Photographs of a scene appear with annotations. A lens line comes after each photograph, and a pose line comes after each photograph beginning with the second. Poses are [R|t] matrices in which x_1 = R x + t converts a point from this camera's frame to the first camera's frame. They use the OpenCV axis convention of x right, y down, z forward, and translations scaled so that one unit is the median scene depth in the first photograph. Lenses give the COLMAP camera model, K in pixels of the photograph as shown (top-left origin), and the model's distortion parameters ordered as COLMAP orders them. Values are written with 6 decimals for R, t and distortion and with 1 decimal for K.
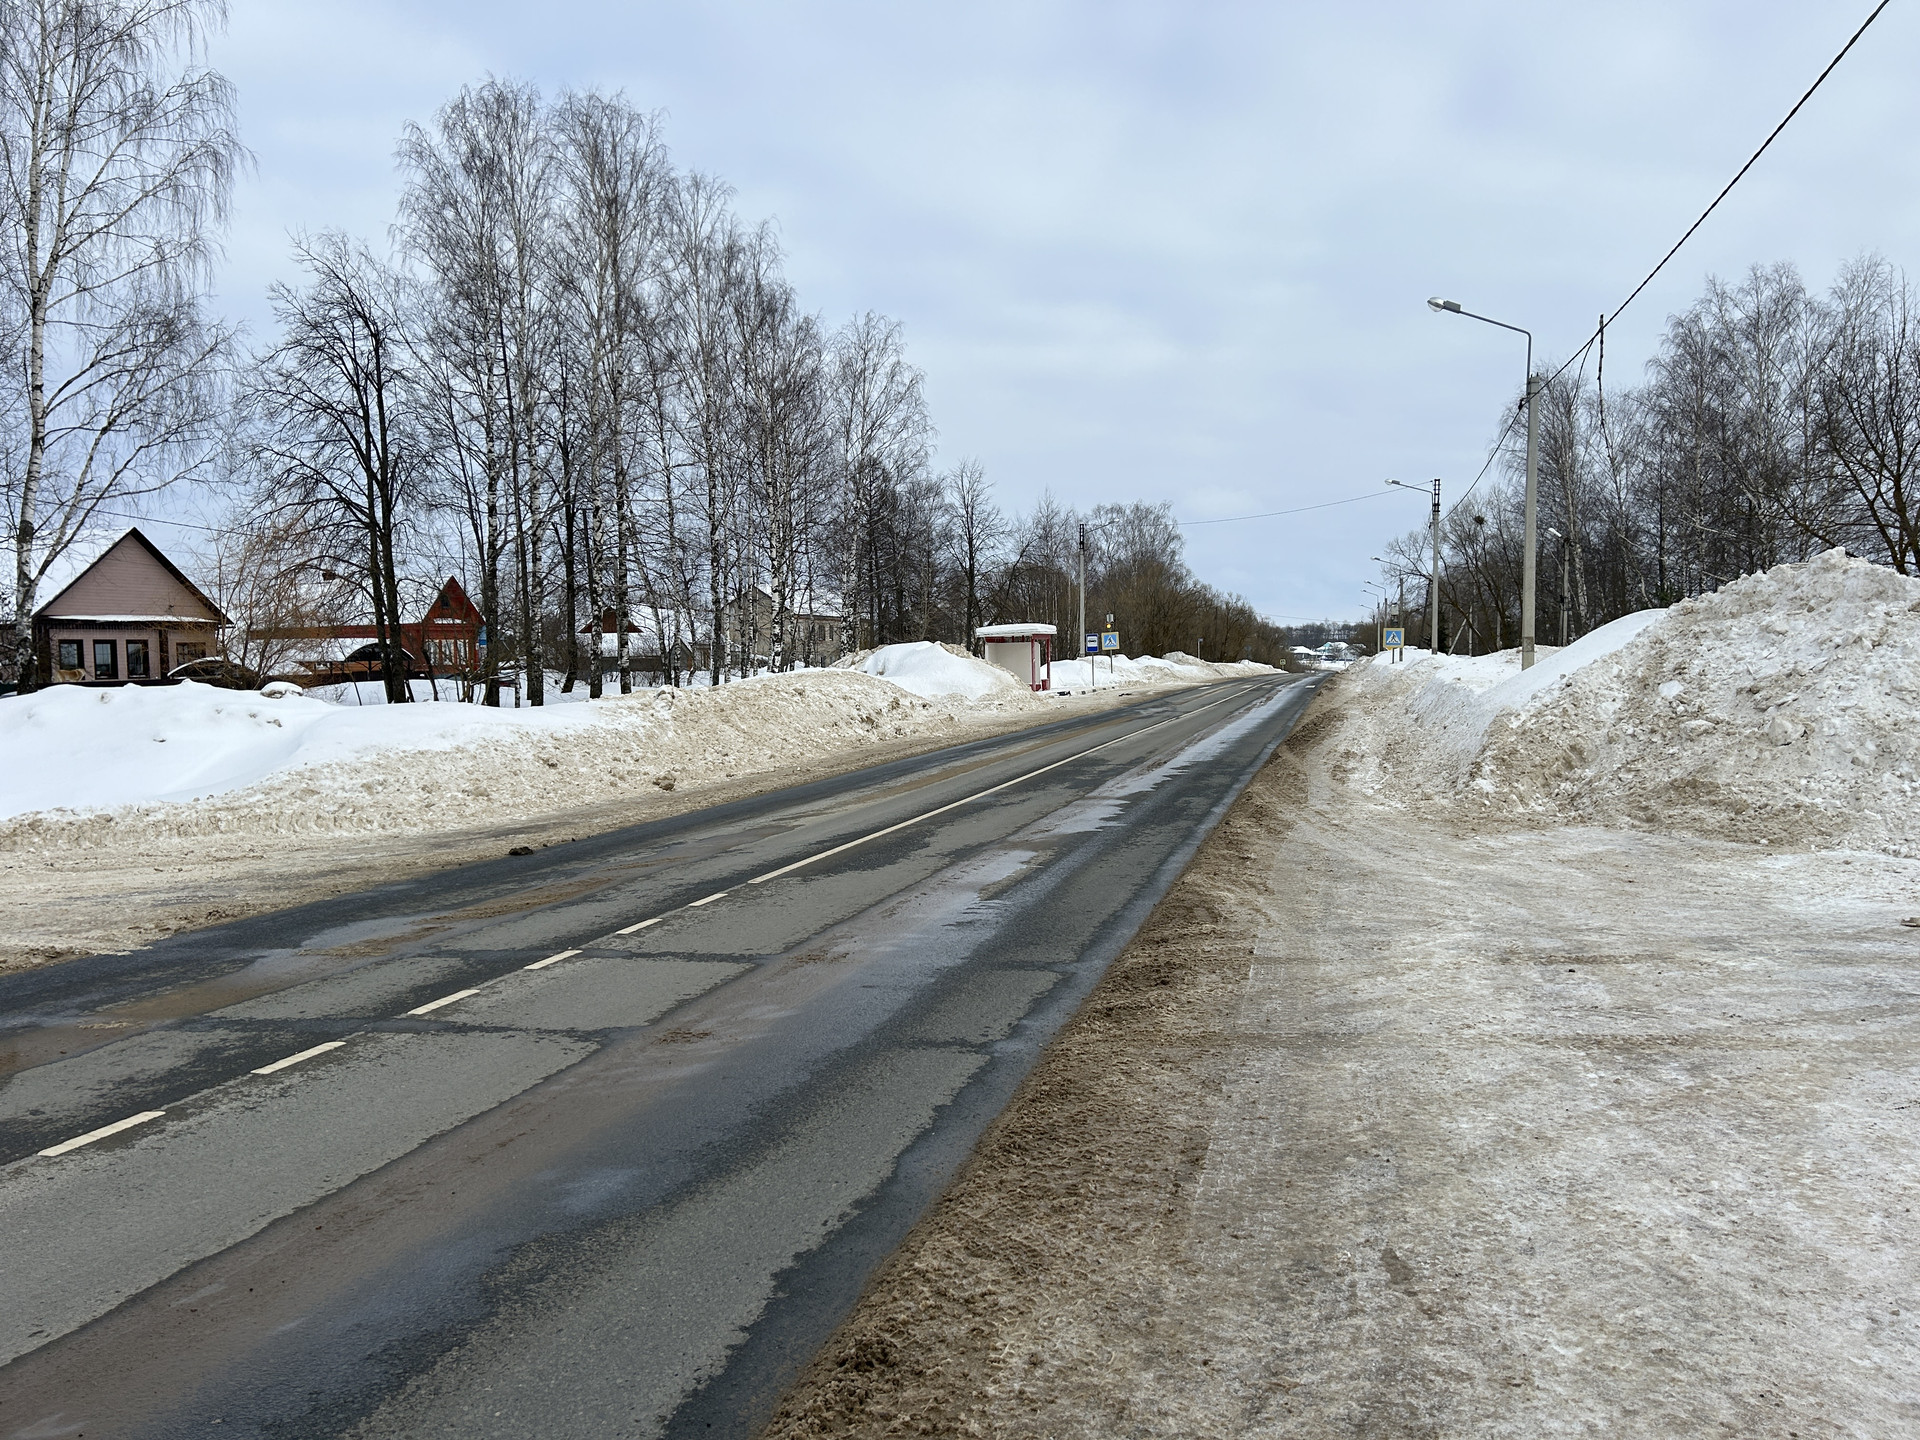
lens RADIAL K [[1454.3, 0, 960.0], [0, 1454.3, 720.0], [0, 0, 1]] dist [0.030277, -0.010123]
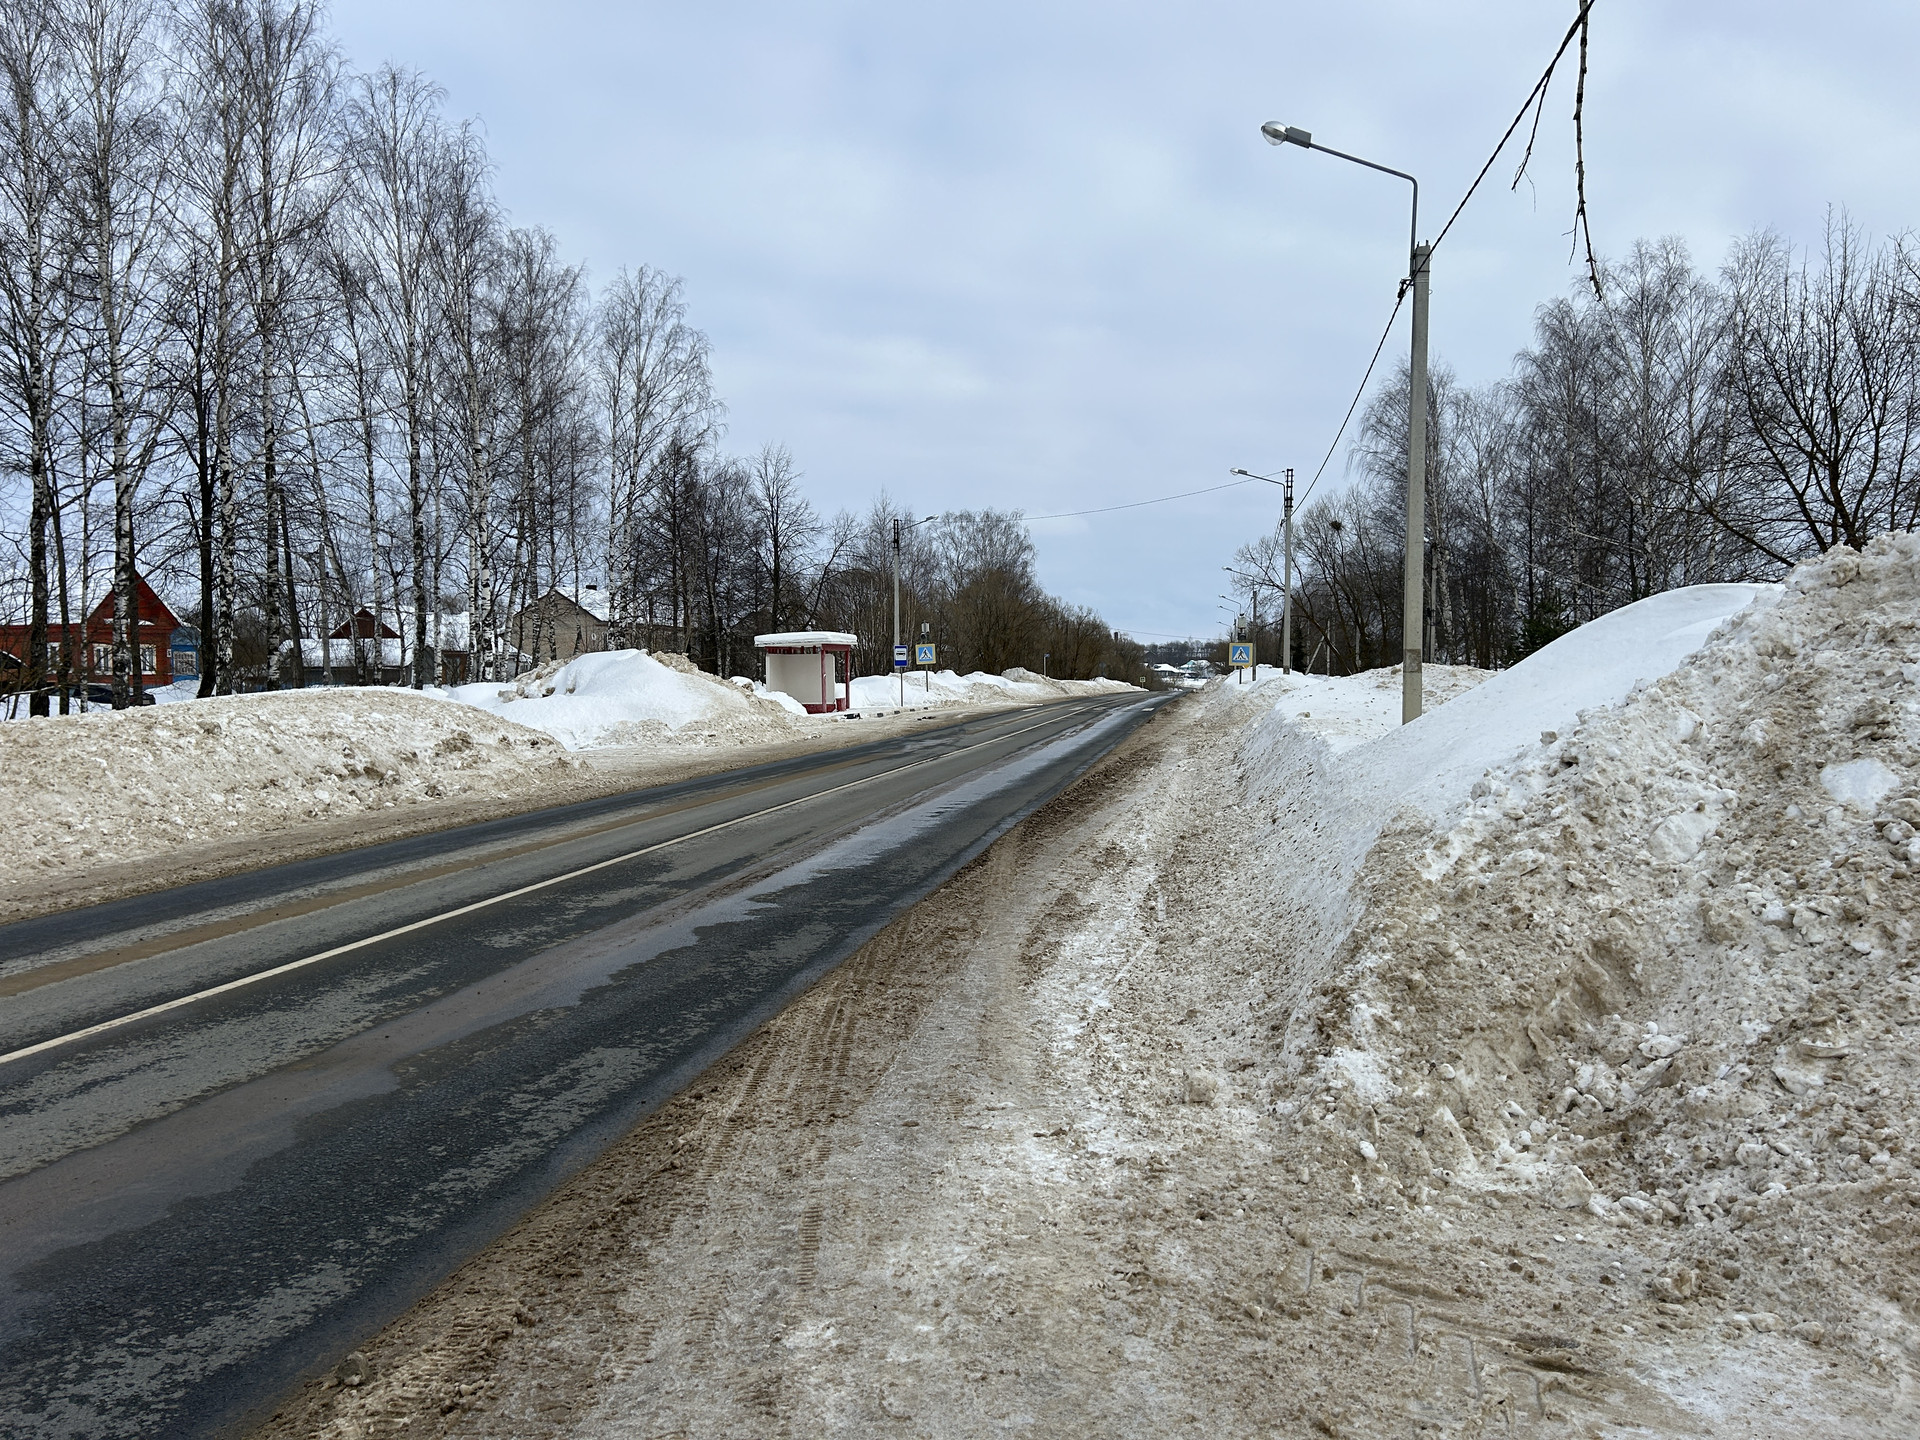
lens RADIAL K [[1454.8, 0, 960.5], [0, 1454.8, 698.1], [0, 0, 1]] dist [0.031344, -0.001875]
pose [[0.996036, 0.009096, 0.088482, 0.048796], [-0.006881, 0.999656, -0.025304, -0.006506], [-0.088681, 0.024595, 0.995756, 0.137905]]
